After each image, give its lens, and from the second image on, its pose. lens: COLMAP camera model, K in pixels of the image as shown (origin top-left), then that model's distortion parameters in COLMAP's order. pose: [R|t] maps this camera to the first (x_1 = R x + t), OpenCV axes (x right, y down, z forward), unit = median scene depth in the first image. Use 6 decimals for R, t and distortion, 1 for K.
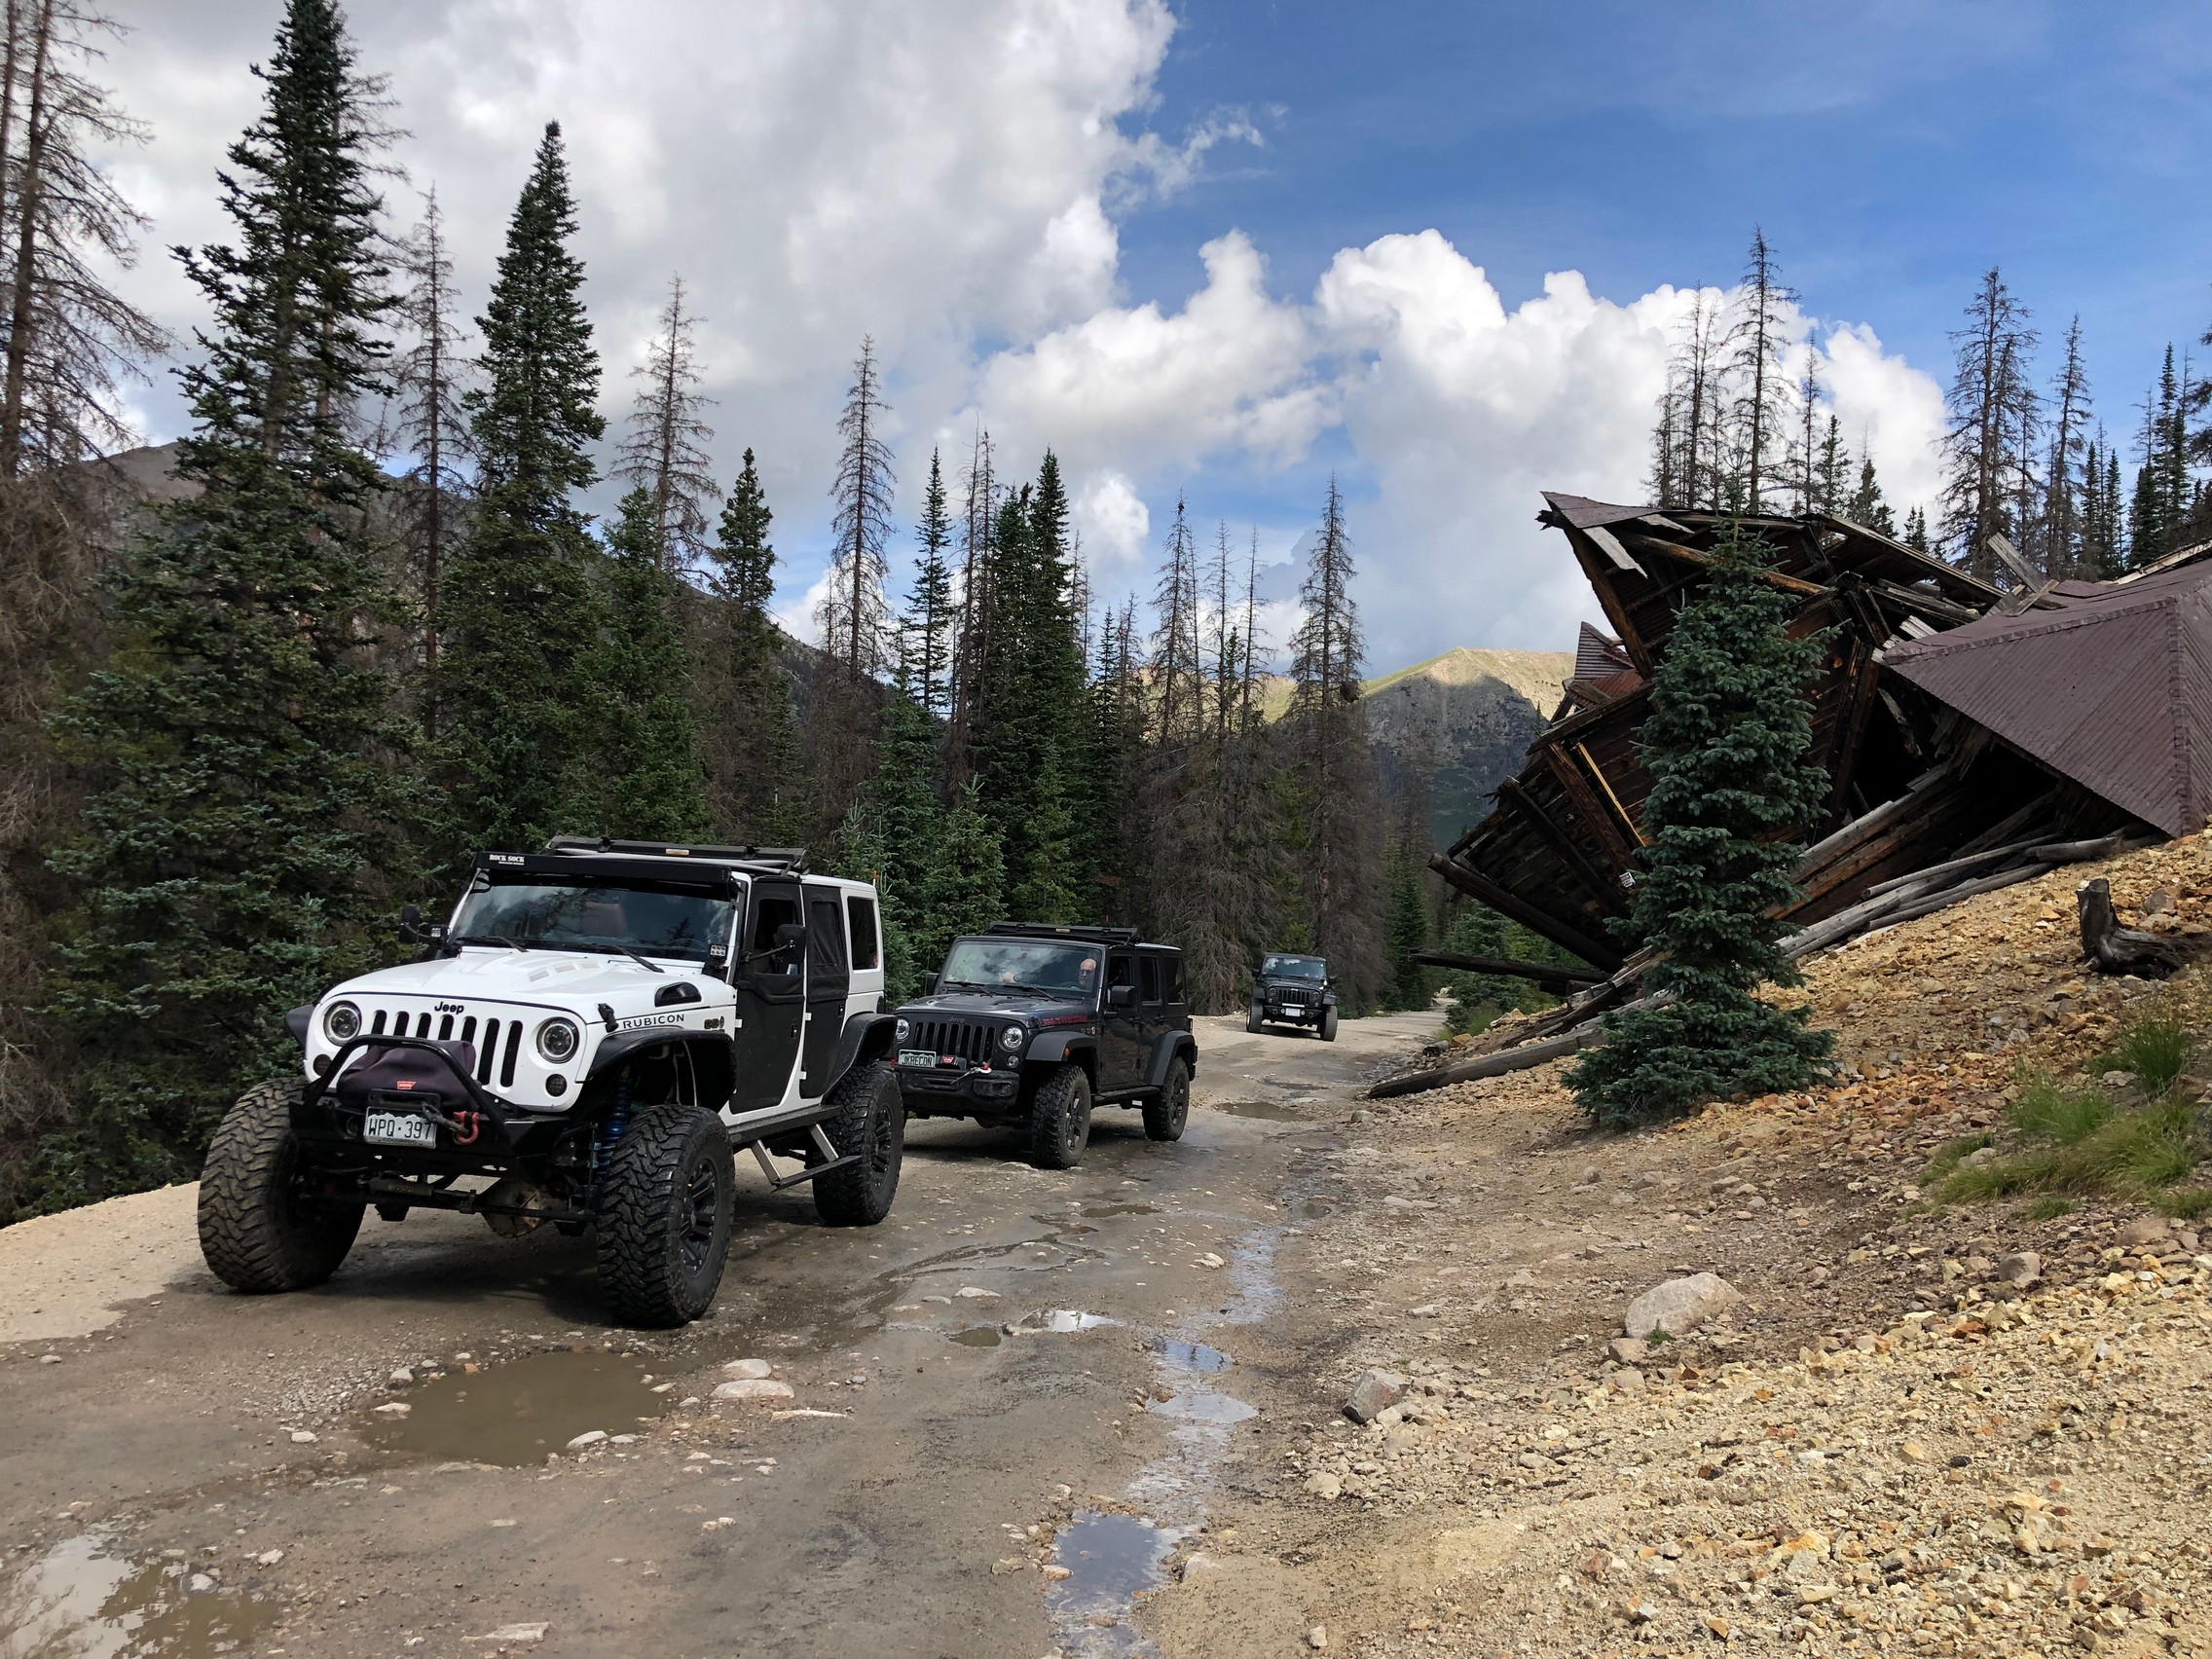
lens RADIAL K [[1777.4, 0, 1099.6], [0, 1777.4, 829.7], [0, 0, 1]] dist [0.031922, -0.020505]
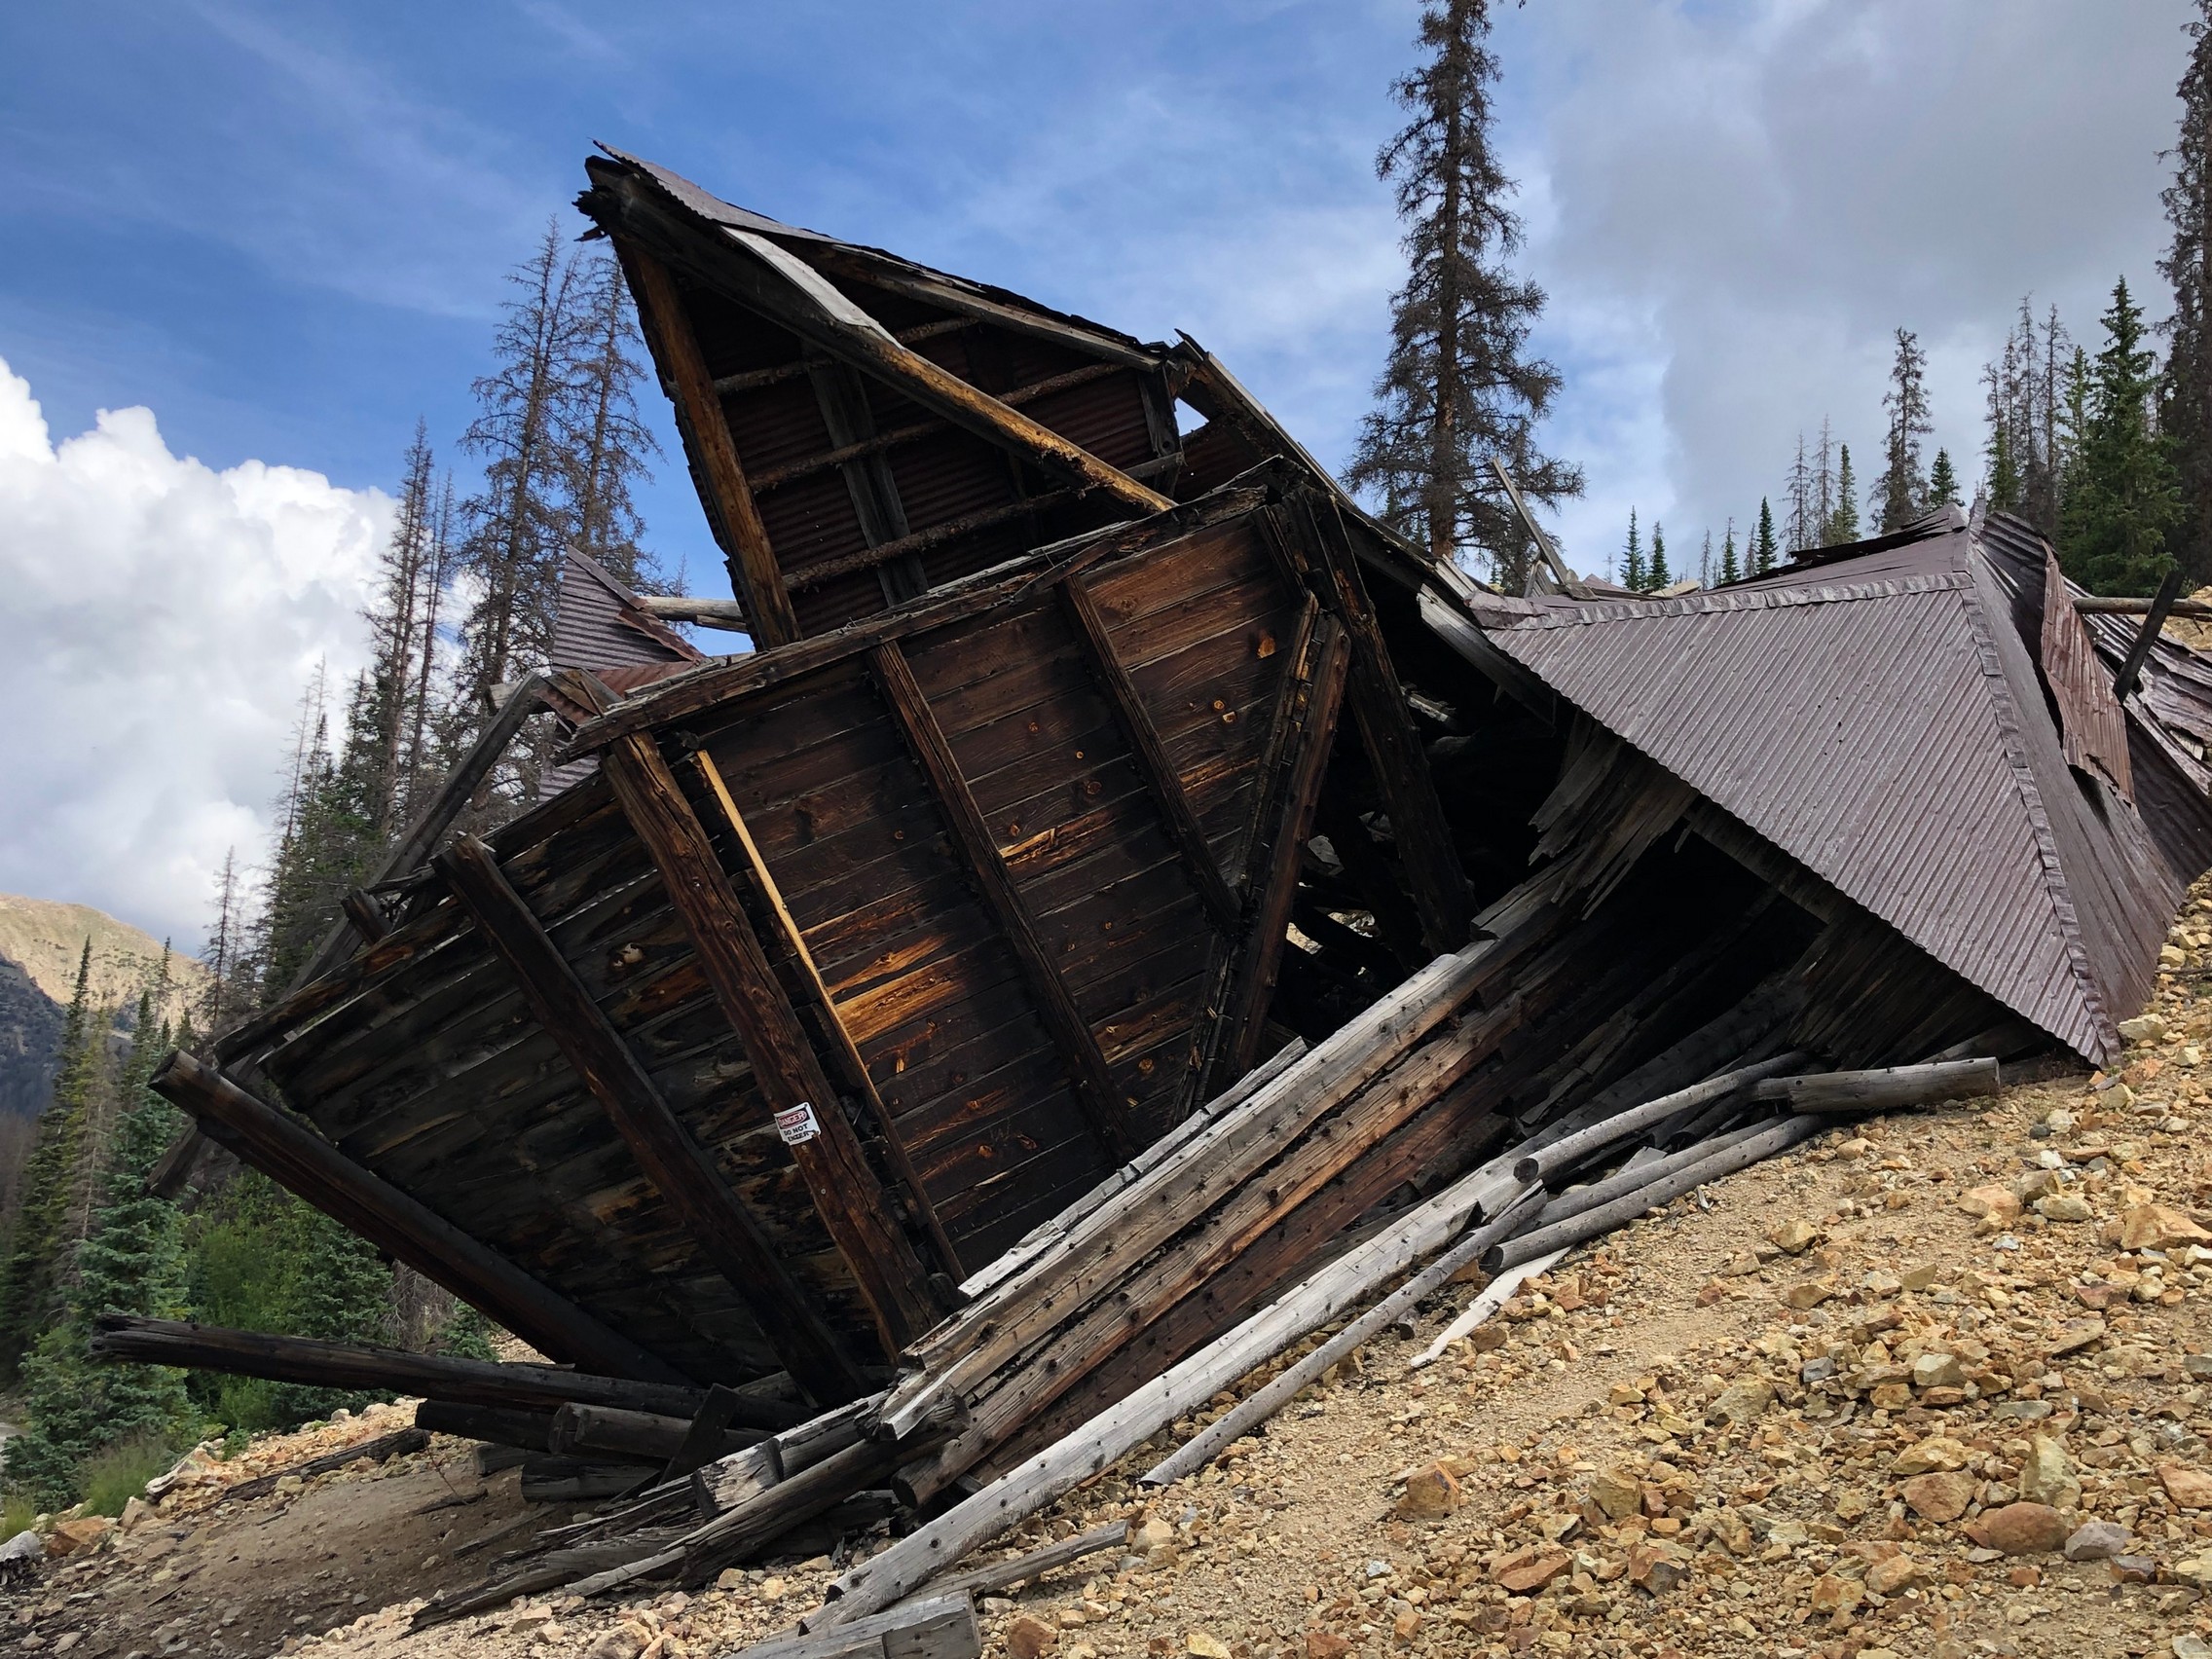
lens RADIAL K [[2335.4, 0, 1107.0], [0, 2335.4, 828.7], [0, 0, 1]] dist [0.056646, 0.000000]
pose [[0.784939, 0.130730, 0.605624, 0.061918], [-0.047336, 0.987283, -0.151764, 0.055514], [-0.617762, 0.090458, 0.781145, 0.832226]]
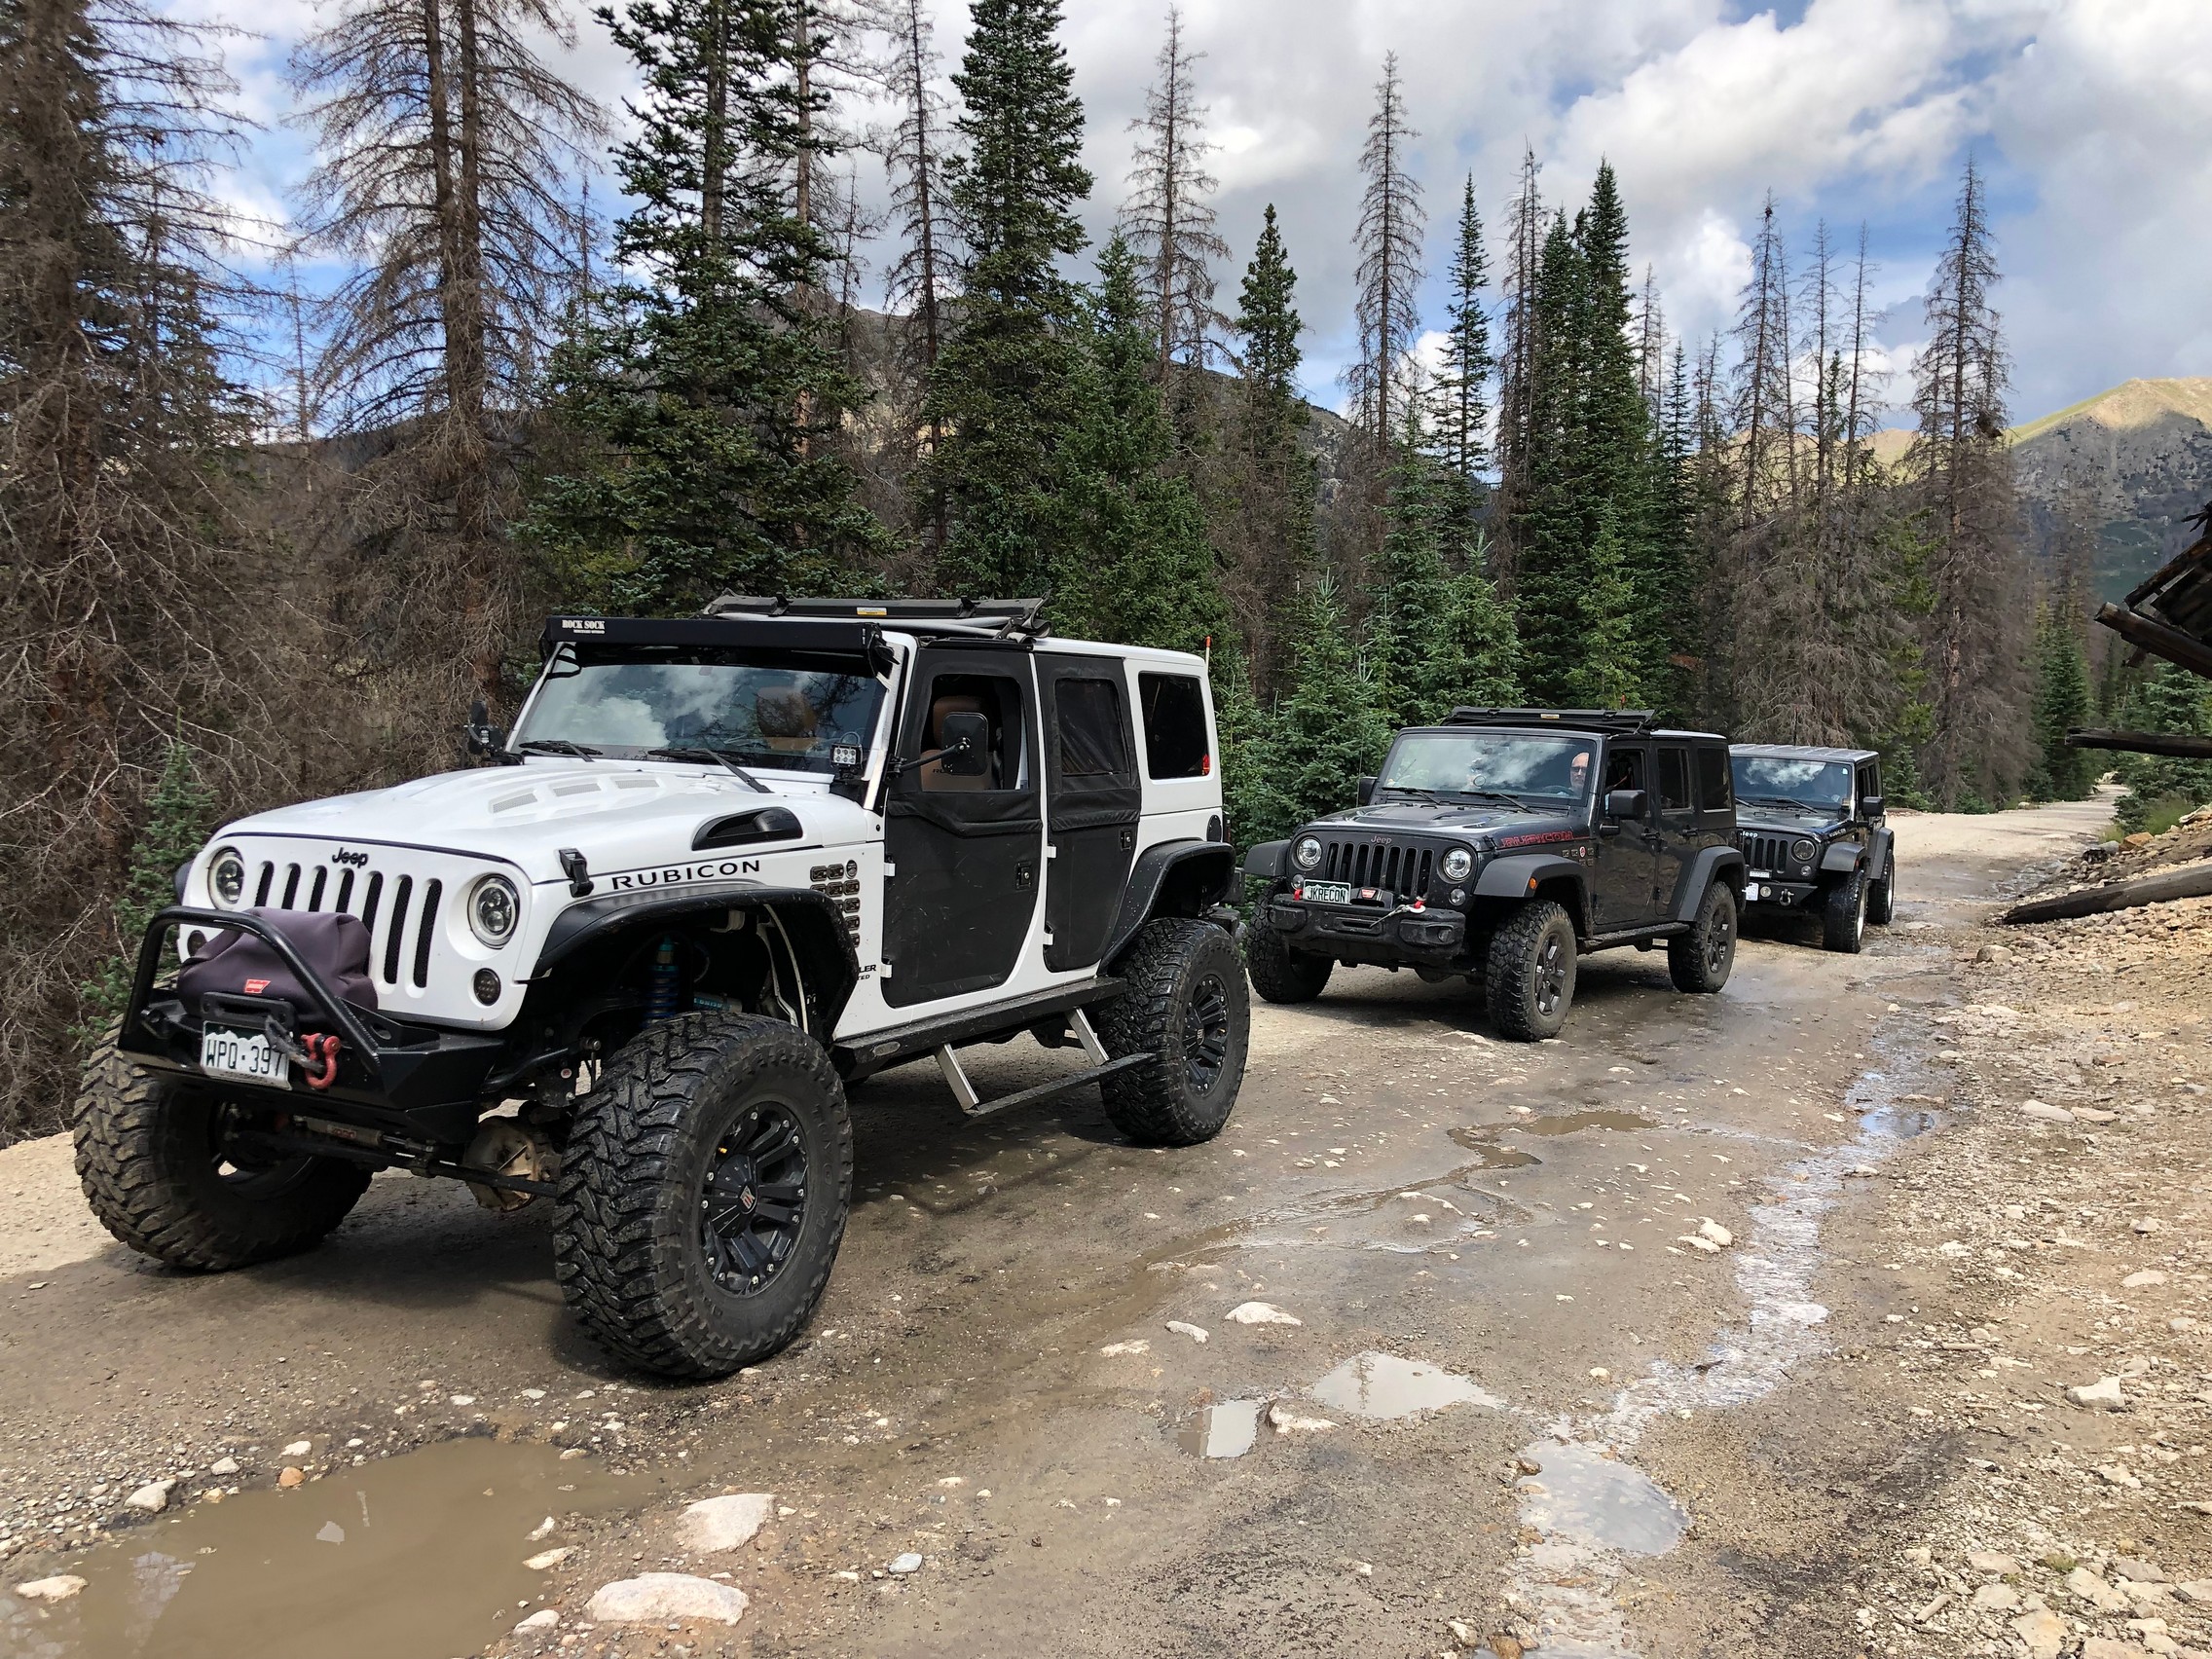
lens RADIAL K [[1777.4, 0, 1120.7], [0, 1777.4, 832.9], [0, 0, 1]] dist [0.031922, -0.020505]
pose [[0.951359, -0.008818, -0.307958, 0.037157], [0.044319, 0.993111, 0.108475, 0.016063], [0.304880, -0.116847, 0.945196, 0.224596]]
